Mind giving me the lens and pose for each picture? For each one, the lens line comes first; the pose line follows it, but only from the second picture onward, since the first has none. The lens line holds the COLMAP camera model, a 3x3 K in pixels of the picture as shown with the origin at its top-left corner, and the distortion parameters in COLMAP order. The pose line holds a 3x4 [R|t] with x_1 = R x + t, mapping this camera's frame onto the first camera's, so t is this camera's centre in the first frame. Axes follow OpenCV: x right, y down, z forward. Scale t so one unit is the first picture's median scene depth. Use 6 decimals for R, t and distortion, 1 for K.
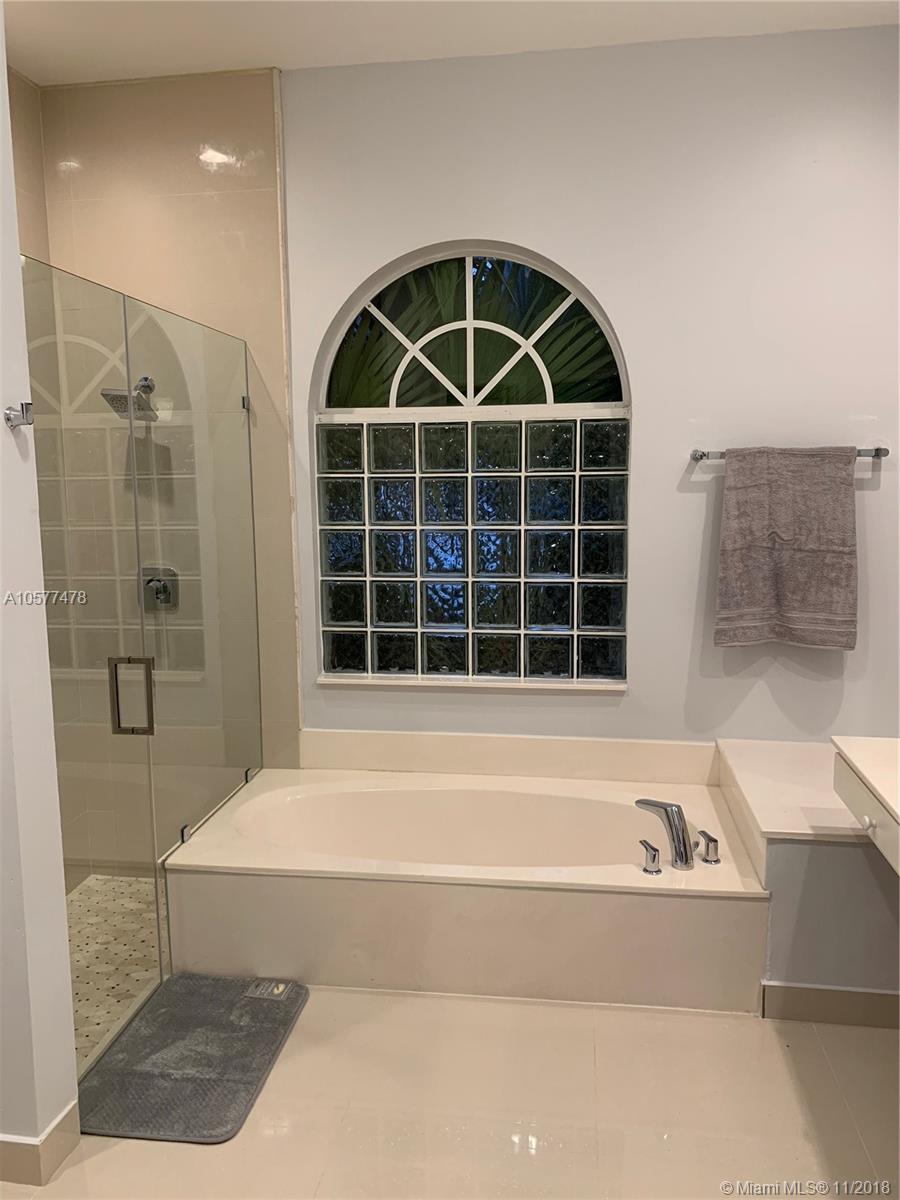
lens RADIAL K [[919.5, 0, 456.2], [0, 919.5, 601.7], [0, 0, 1]] dist [0.023544, -0.026633]
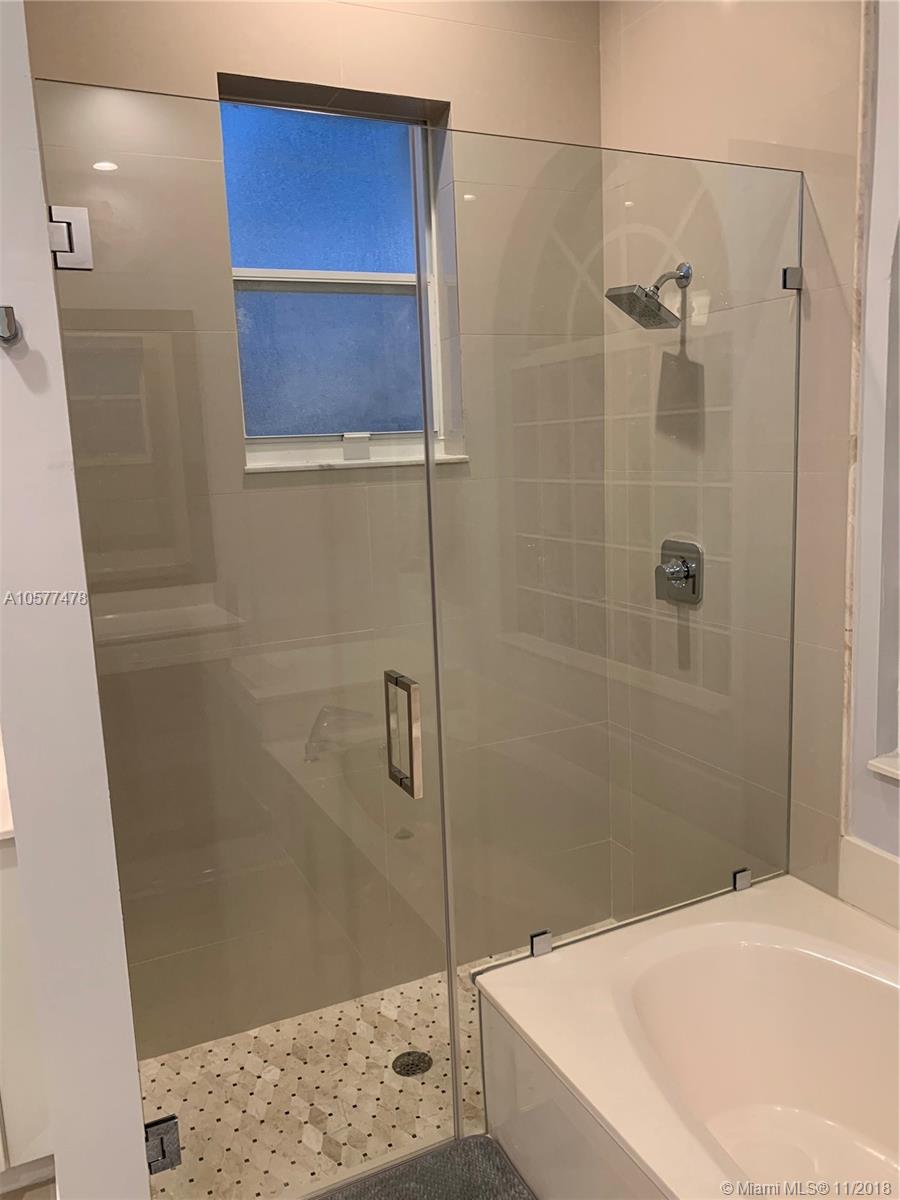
lens RADIAL K [[919.5, 0, 449.7], [0, 919.5, 599.1], [0, 0, 1]] dist [0.023544, -0.026633]
pose [[0.553187, 0.130558, -0.822763, 0.161390], [-0.078920, 0.991414, 0.104258, -0.053833], [0.829310, 0.007258, 0.558741, 0.471874]]
